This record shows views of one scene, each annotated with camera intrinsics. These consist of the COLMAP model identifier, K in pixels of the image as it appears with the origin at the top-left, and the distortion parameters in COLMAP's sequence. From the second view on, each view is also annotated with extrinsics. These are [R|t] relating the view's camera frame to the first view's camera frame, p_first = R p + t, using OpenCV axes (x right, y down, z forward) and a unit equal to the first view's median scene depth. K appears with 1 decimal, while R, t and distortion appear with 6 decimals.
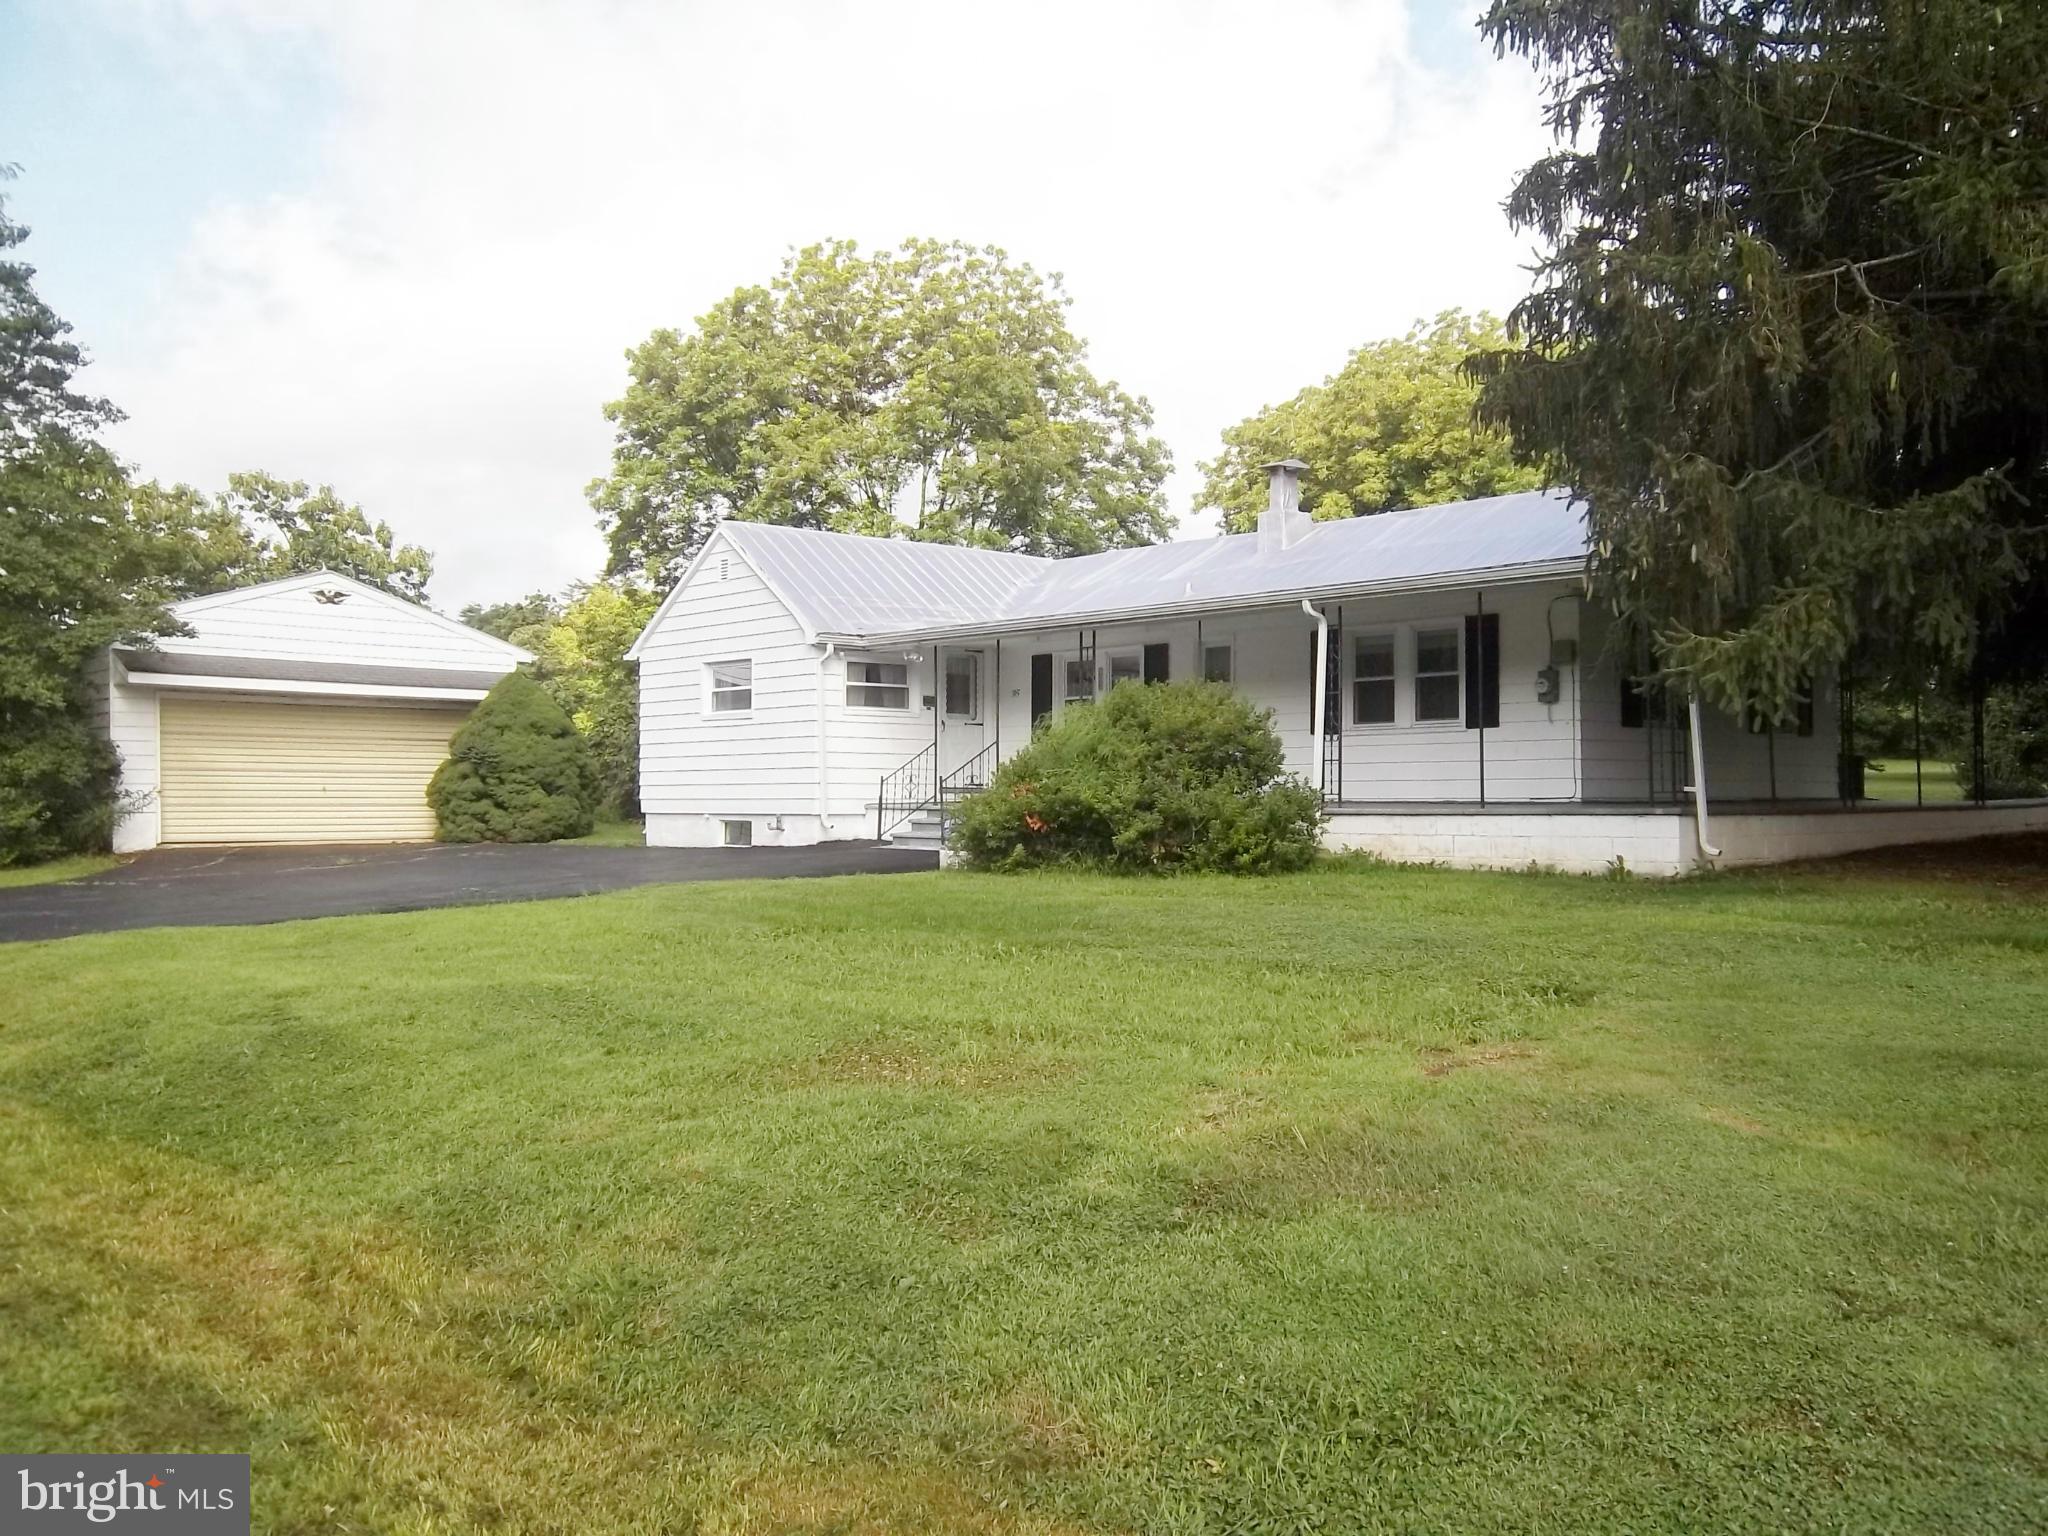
lens RADIAL K [[1857.2, 0, 1026.0], [0, 1857.2, 754.8], [0, 0, 1]] dist [0.042363, 0.003535]
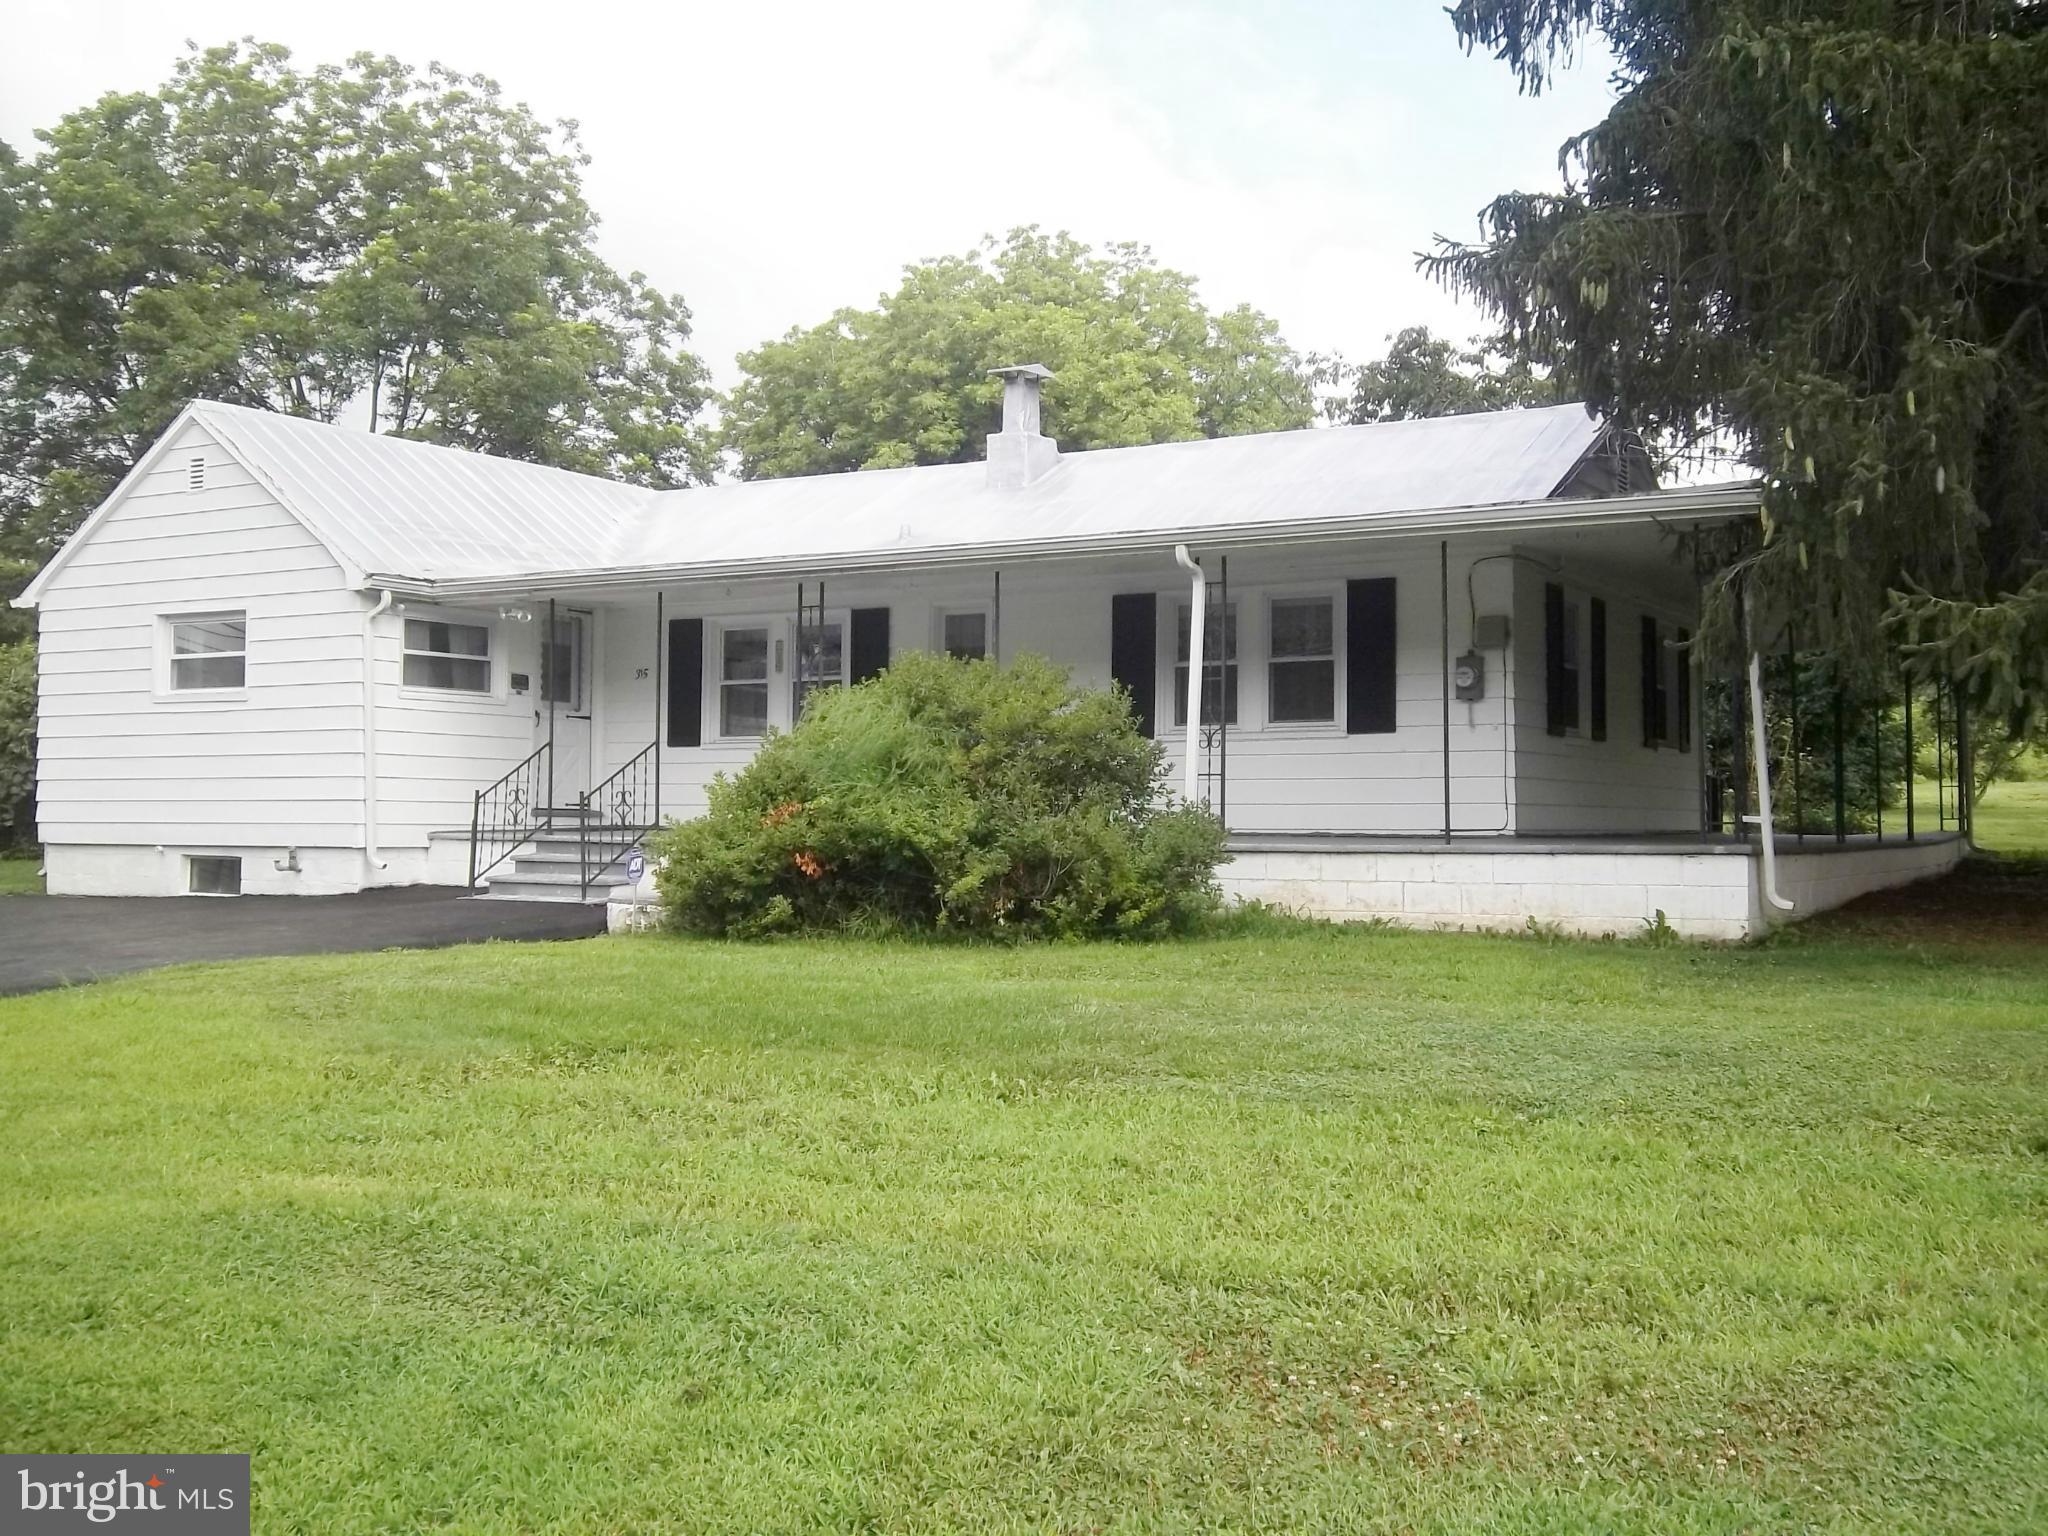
lens RADIAL K [[2213.2, 0, 1037.3], [0, 2213.2, 775.5], [0, 0, 1]] dist [0.012952, 0.029632]
pose [[0.955838, 0.012362, 0.293633, -0.105540], [-0.012817, 0.999918, -0.000377, 0.003262], [-0.293613, -0.003403, 0.955918, 0.160061]]
